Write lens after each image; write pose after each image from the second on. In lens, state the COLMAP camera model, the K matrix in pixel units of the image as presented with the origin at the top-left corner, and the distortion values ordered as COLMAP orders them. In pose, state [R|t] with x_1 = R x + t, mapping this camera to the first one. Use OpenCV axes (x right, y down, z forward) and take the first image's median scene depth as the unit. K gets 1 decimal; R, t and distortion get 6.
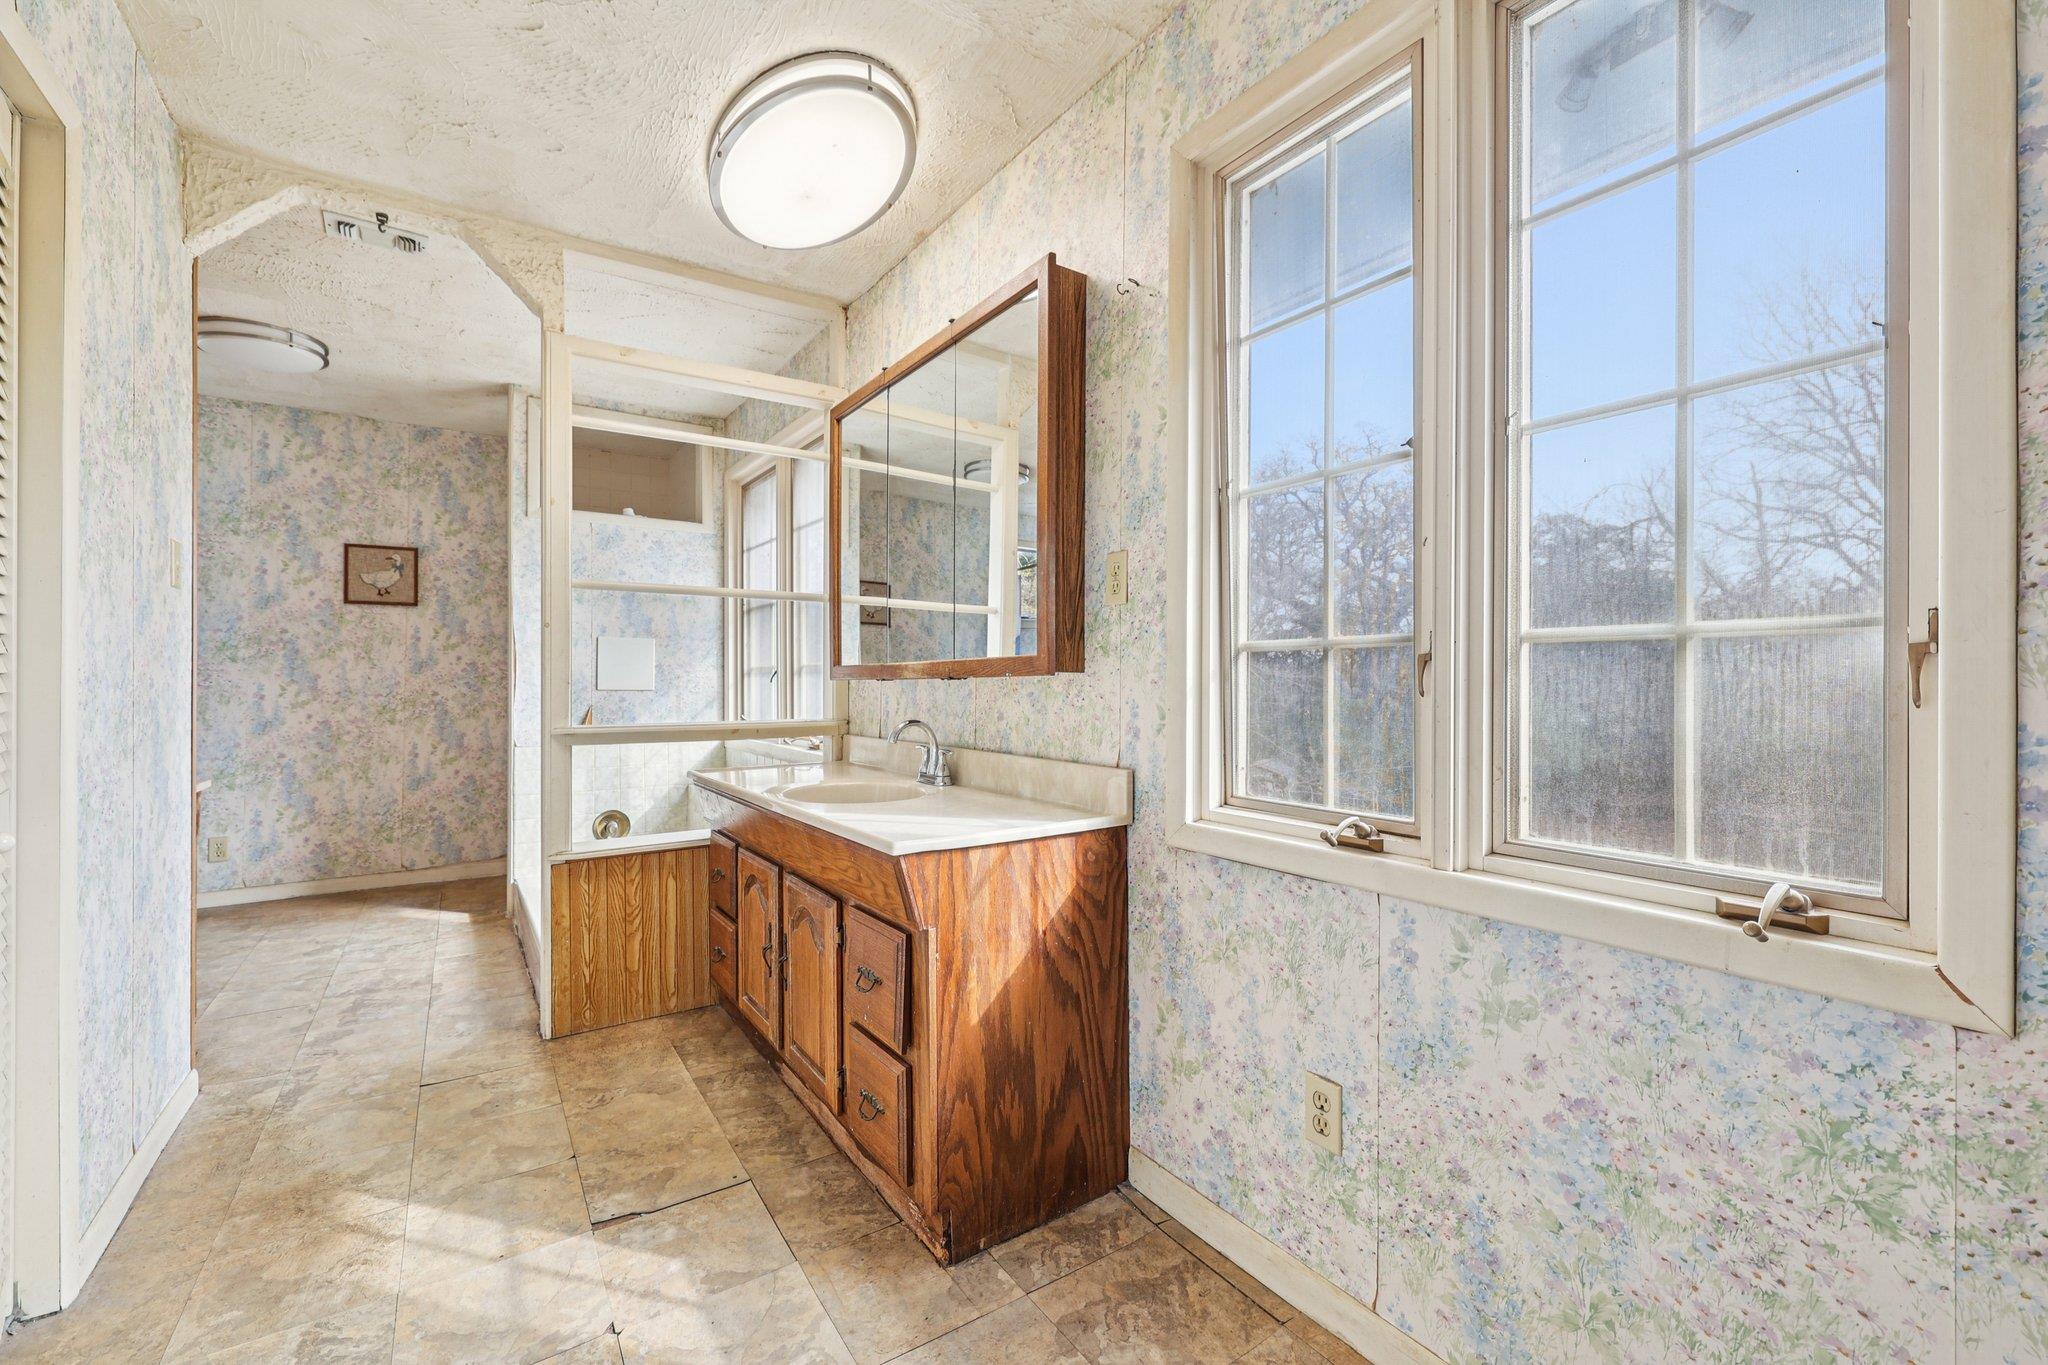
lens RADIAL K [[865.4, 0, 1032.9], [0, 865.4, 681.7], [0, 0, 1]] dist [-0.001020, -0.000138]
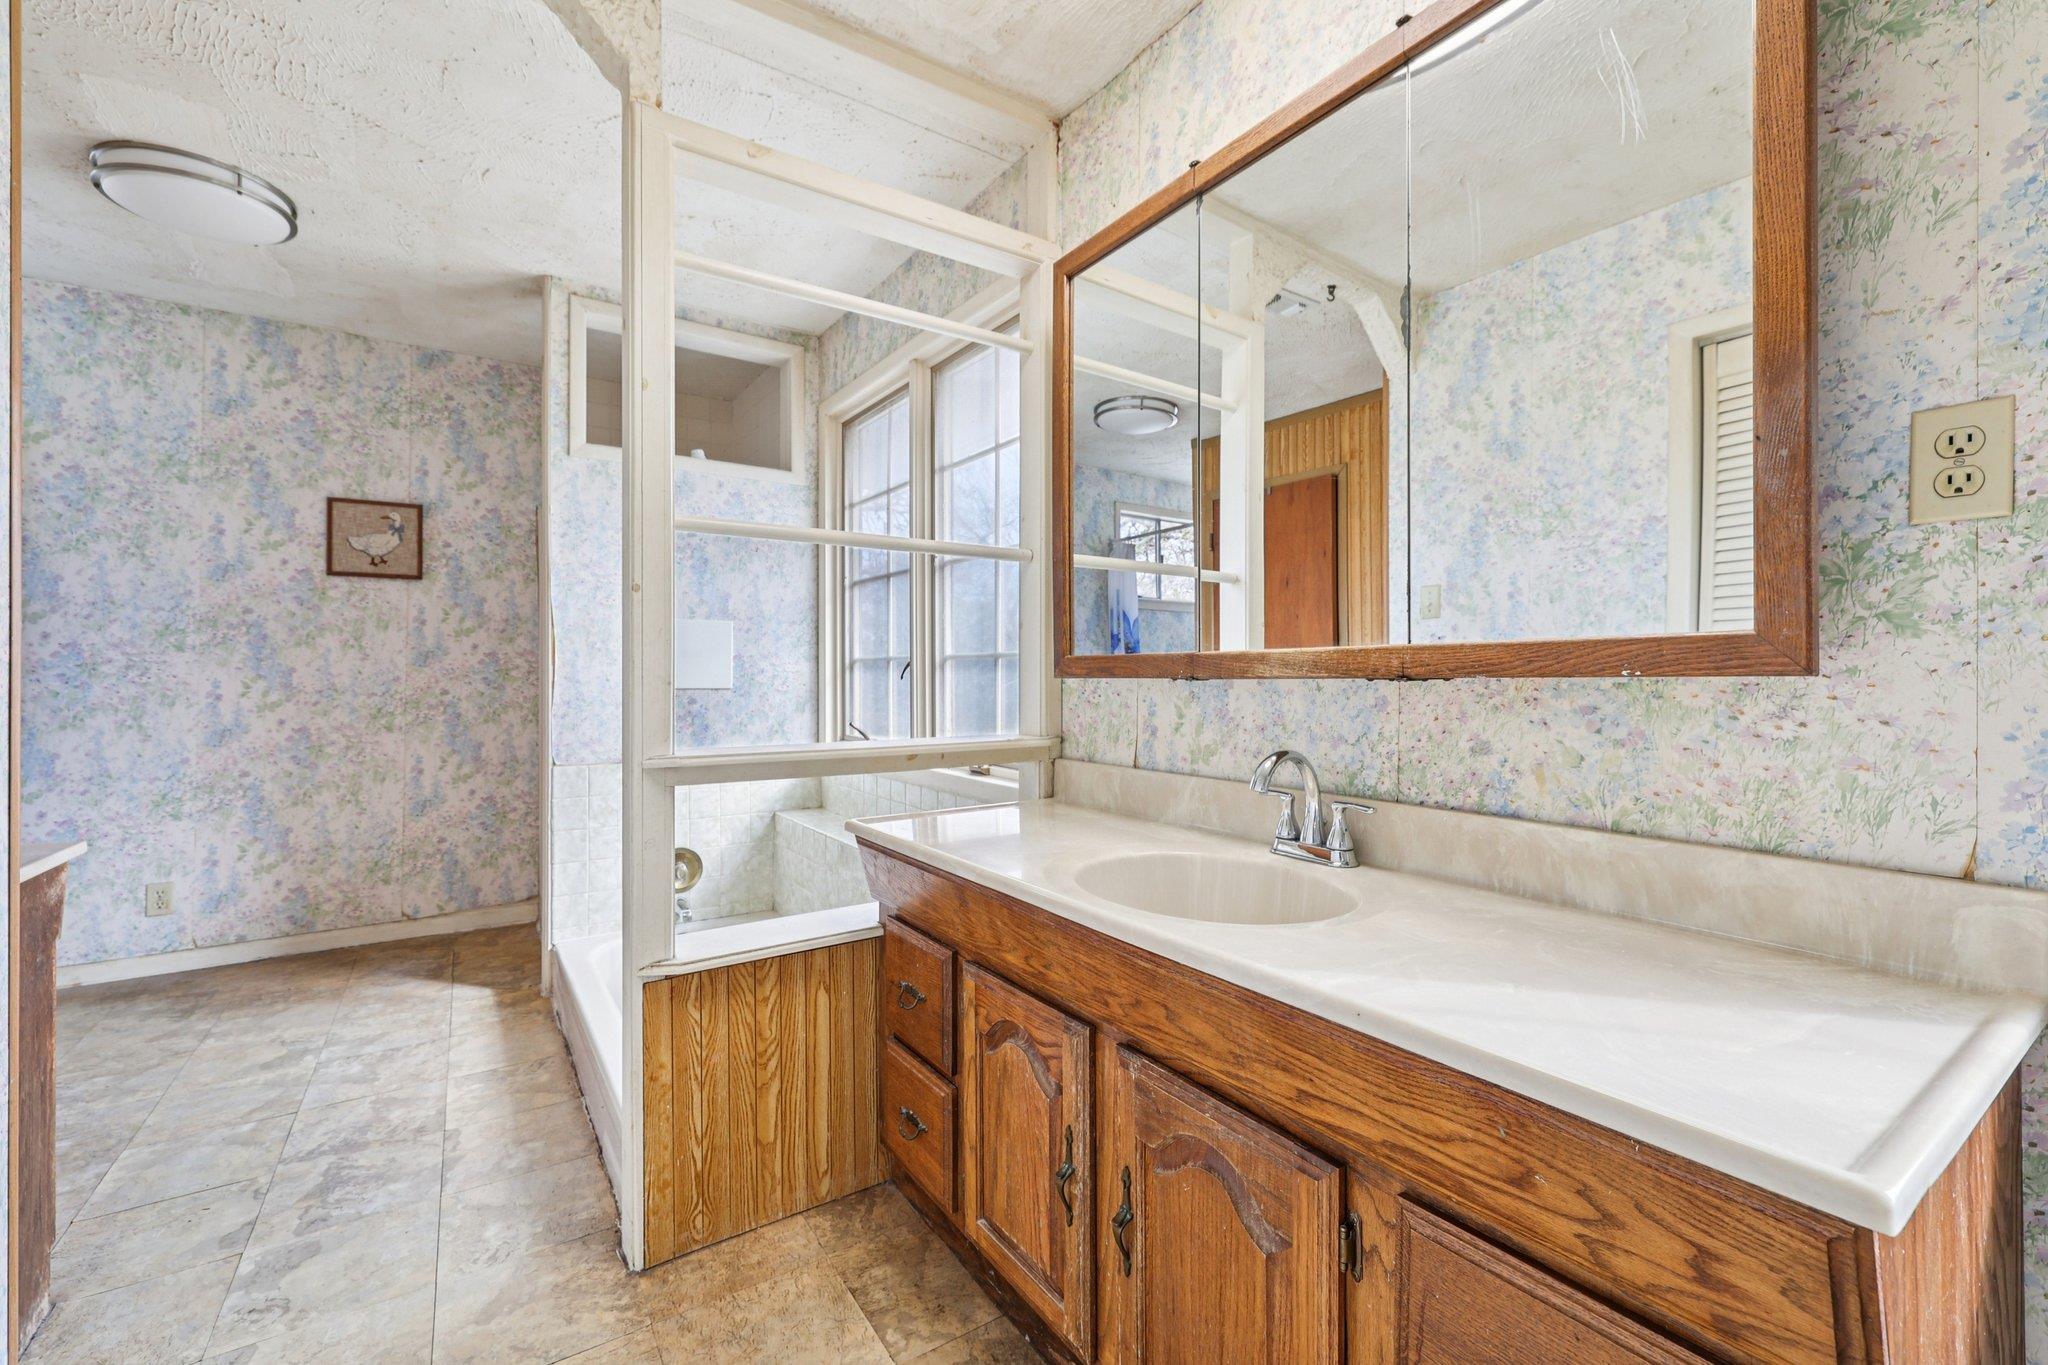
lens RADIAL K [[862.4, 0, 1028.8], [0, 862.4, 677.0], [0, 0, 1]] dist [-0.000457, 0.000074]
pose [[0.999988, 0.001204, -0.004764, -0.176924], [-0.001189, 0.999994, 0.003314, -0.003369], [0.004768, -0.003309, 0.999983, 0.247671]]
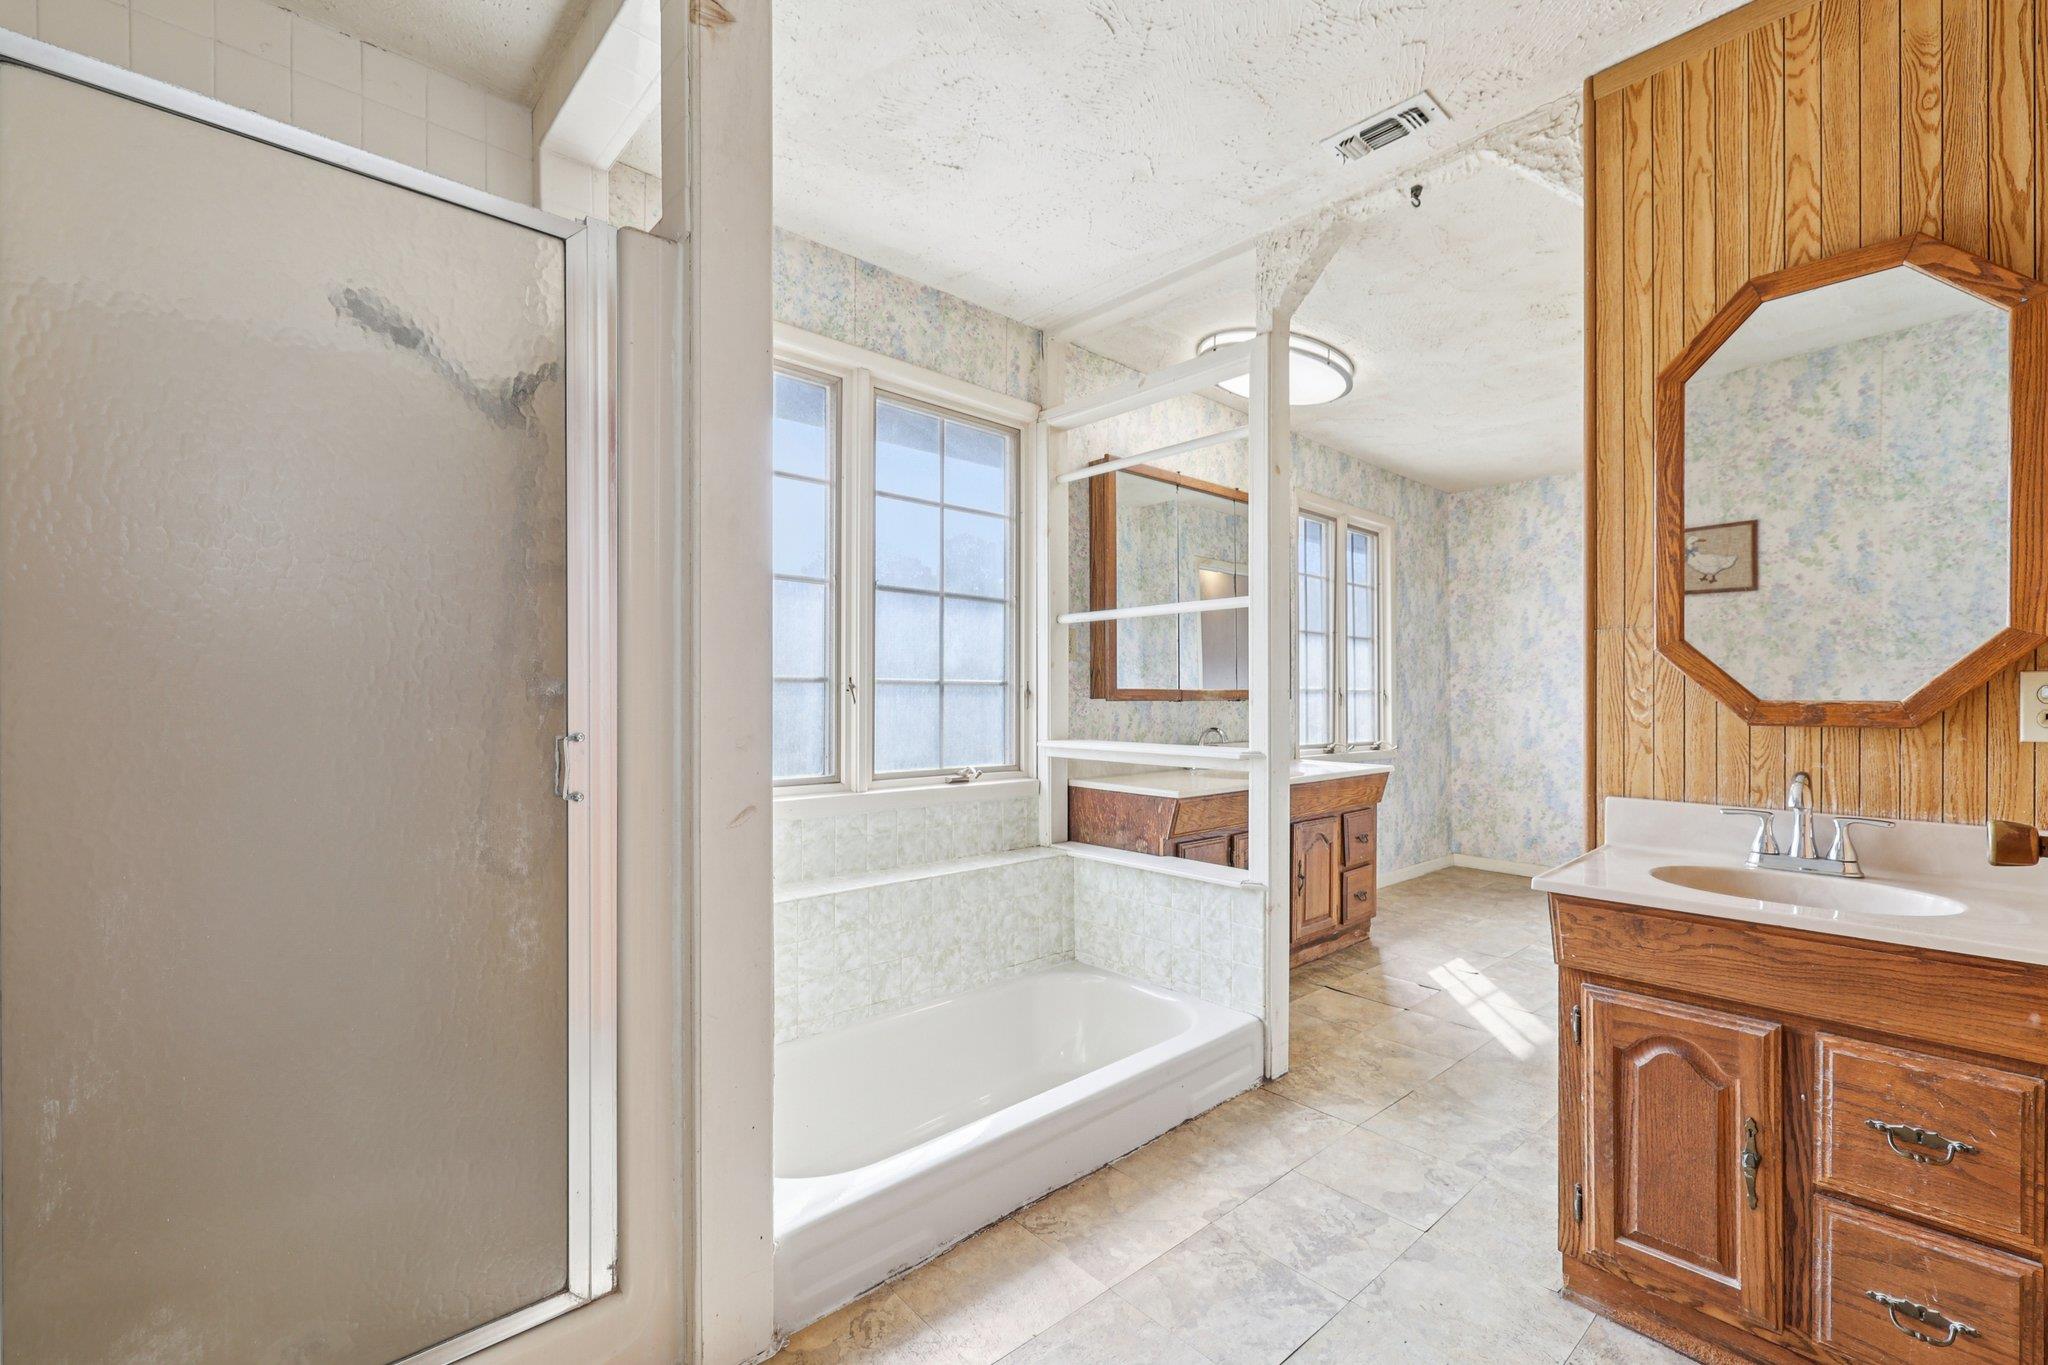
lens RADIAL K [[865.4, 0, 1032.9], [0, 865.4, 681.7], [0, 0, 1]] dist [-0.001020, -0.000138]
pose [[-0.145447, 0.011945, 0.989294, -0.933032], [-0.002610, 0.999919, -0.012457, -0.009705], [-0.989363, -0.004394, -0.145404, 0.890155]]
